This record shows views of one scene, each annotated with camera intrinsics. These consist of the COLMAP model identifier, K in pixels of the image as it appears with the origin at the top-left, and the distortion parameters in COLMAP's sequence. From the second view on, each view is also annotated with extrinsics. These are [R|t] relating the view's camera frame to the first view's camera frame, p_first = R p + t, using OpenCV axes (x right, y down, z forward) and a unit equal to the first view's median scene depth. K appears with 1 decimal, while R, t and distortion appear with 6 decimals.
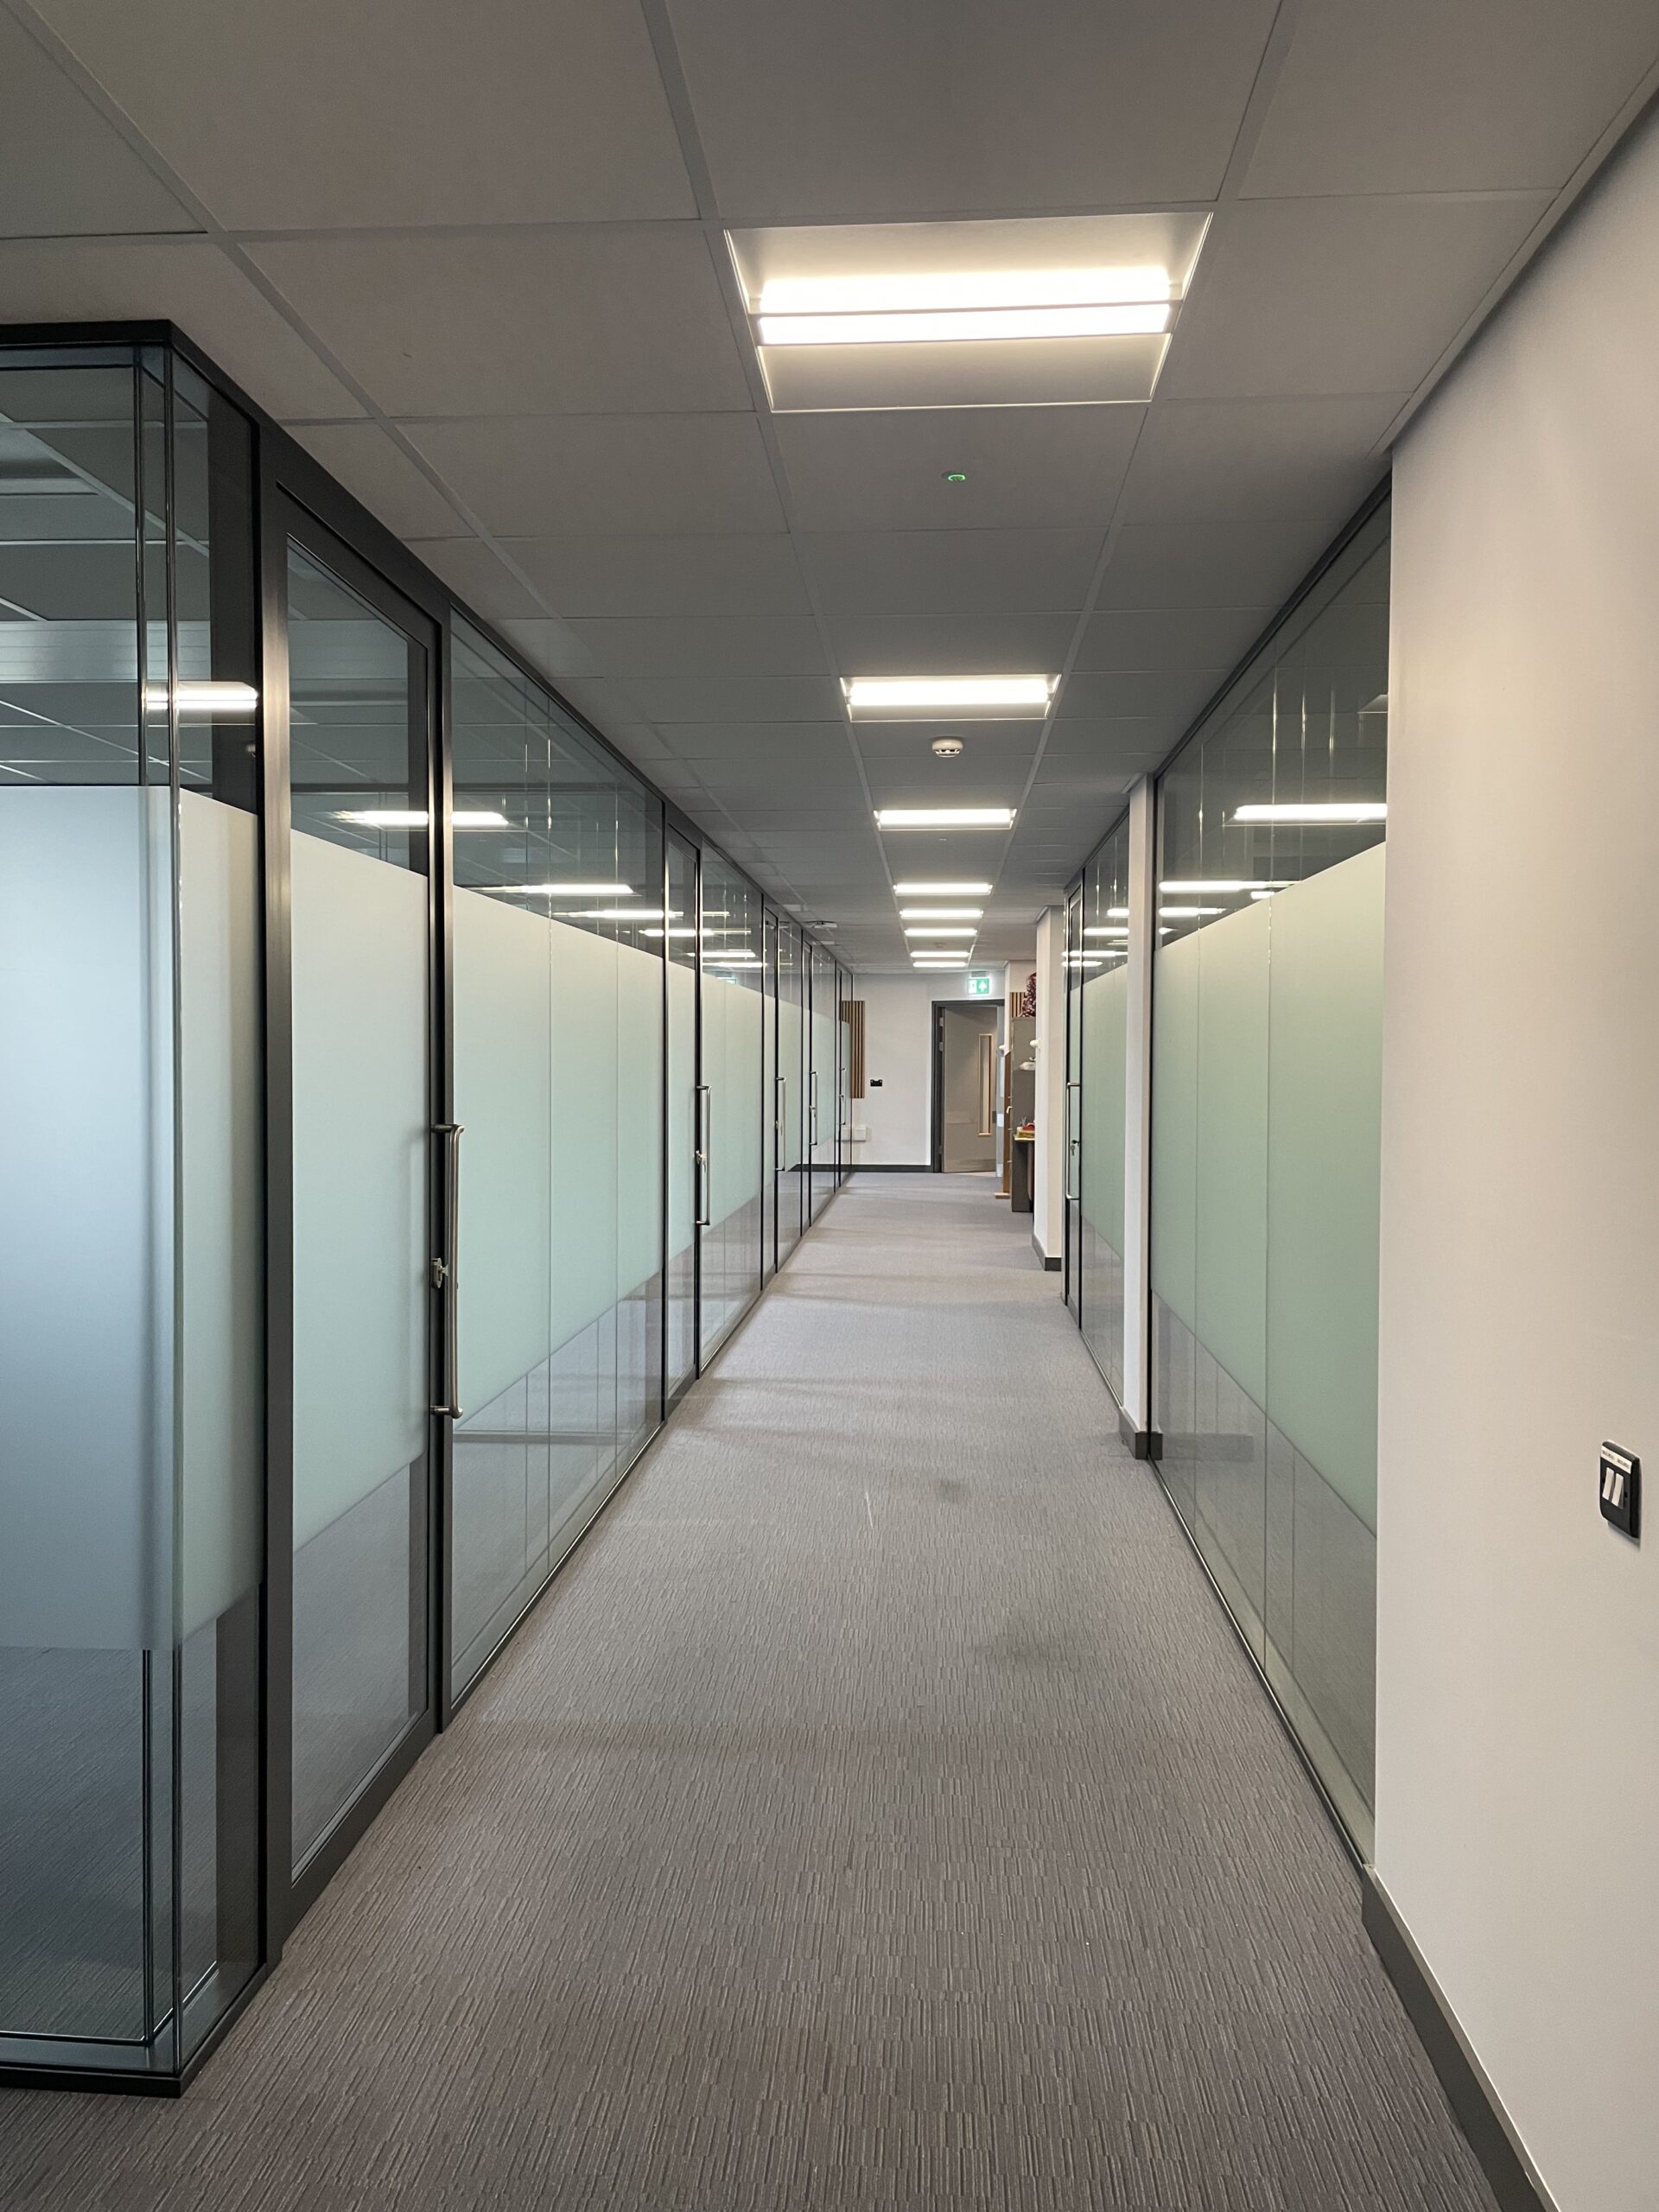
lens RADIAL K [[1668.5, 0, 829.5], [0, 1668.5, 1106.0], [0, 0, 1]] dist [0.077959, -0.100863]
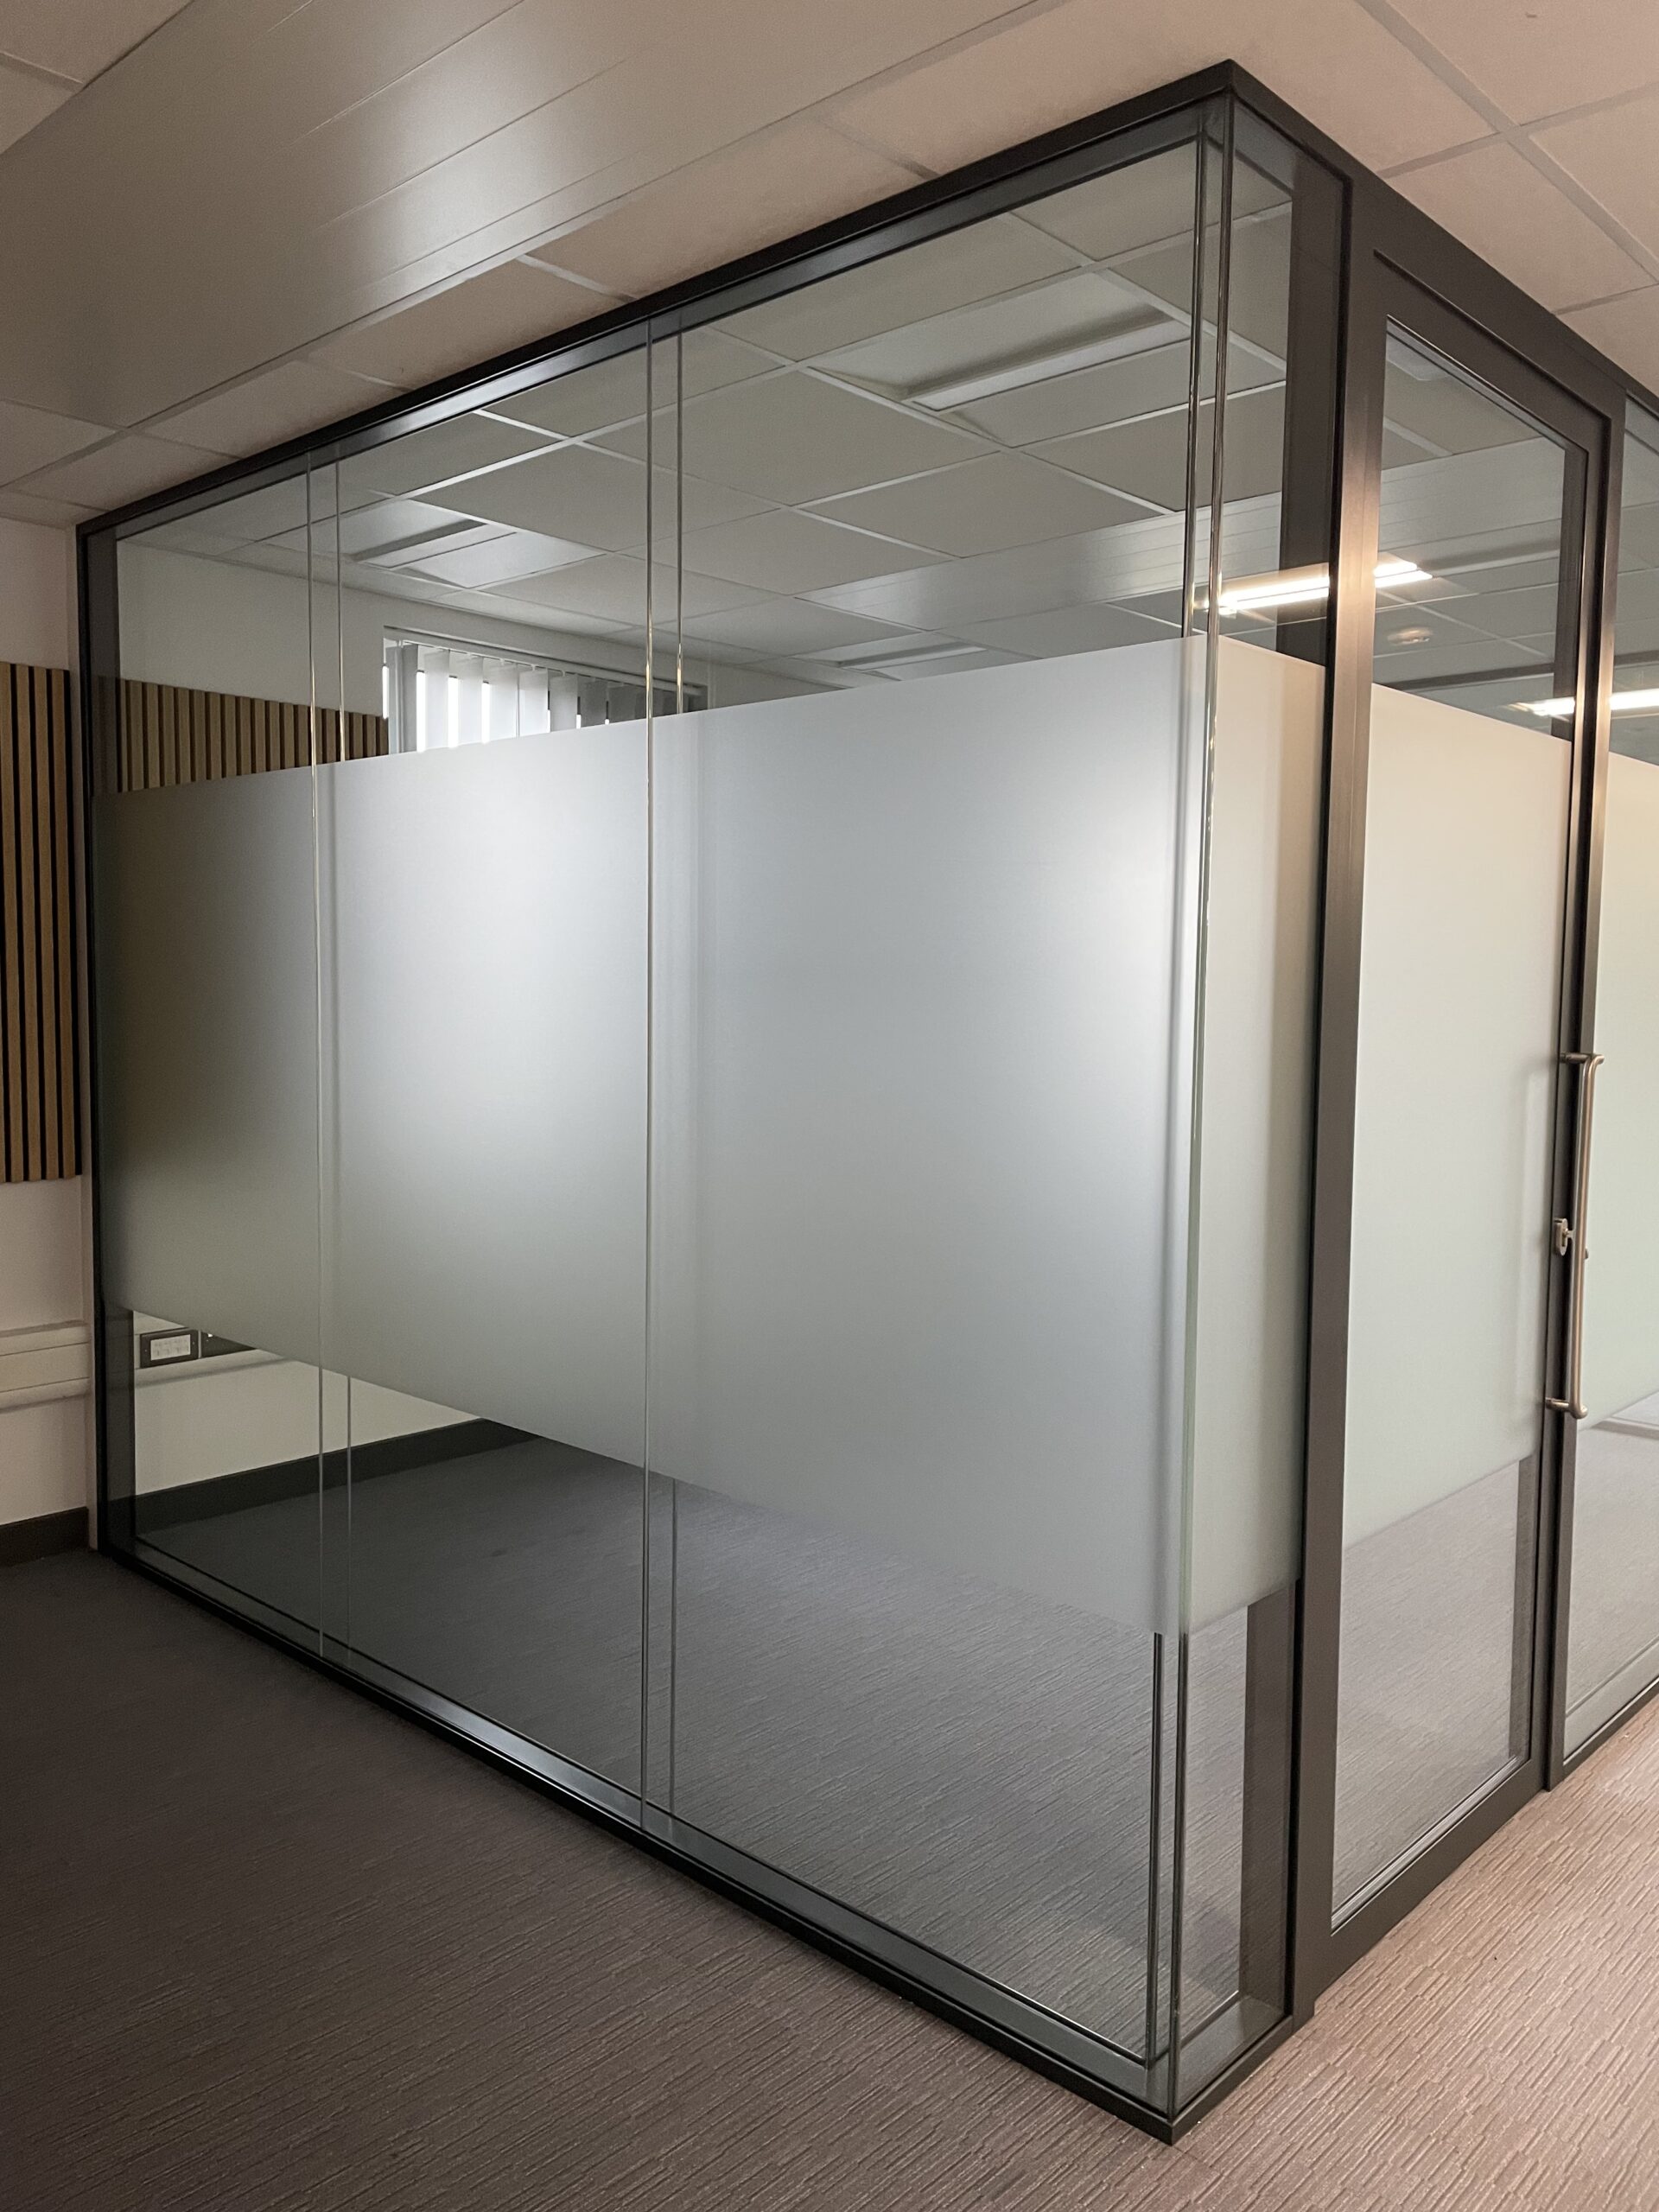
lens RADIAL K [[1668.5, 0, 829.5], [0, 1668.5, 1106.0], [0, 0, 1]] dist [0.077959, -0.100863]
pose [[0.773575, 0.050687, -0.631674, 0.005503], [-0.026321, 0.998506, 0.047889, 0.008760], [0.633157, -0.020420, 0.773754, 0.185197]]
